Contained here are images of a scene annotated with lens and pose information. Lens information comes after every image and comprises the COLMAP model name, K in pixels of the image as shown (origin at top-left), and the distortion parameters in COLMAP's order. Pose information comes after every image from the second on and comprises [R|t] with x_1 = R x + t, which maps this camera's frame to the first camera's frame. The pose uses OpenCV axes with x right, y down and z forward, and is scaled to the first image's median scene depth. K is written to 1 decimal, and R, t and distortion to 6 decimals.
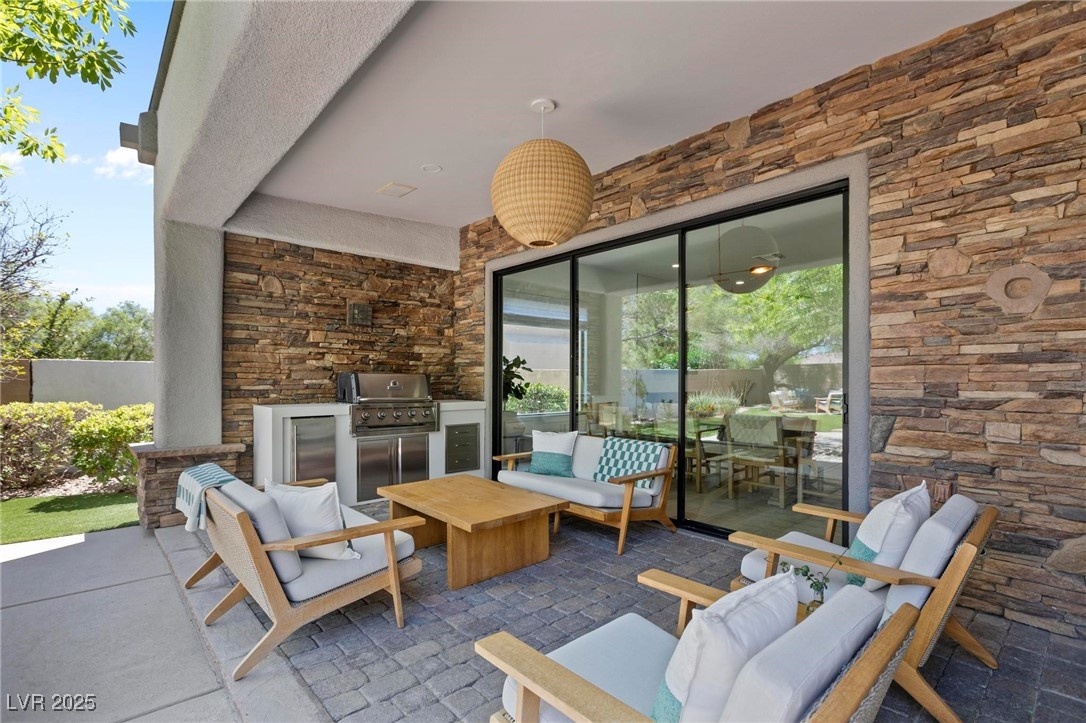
lens RADIAL K [[496.4, 0, 543.5], [0, 496.4, 381.6], [0, 0, 1]] dist [-0.005436, -0.000326]
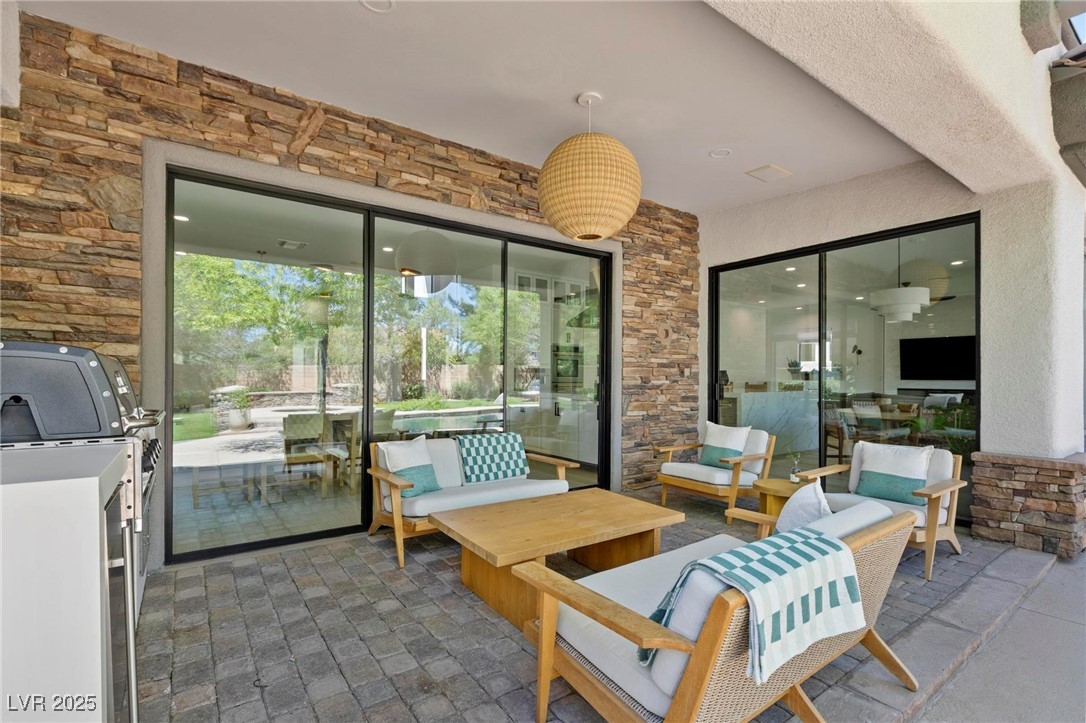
lens RADIAL K [[496.4, 0, 539.1], [0, 496.4, 376.5], [0, 0, 1]] dist [-0.005436, -0.000326]
pose [[0.125619, 0.002908, 0.992074, -0.662668], [0.002603, 0.999991, -0.003261, 0.004043], [-0.992075, 0.002992, 0.125610, 0.645678]]
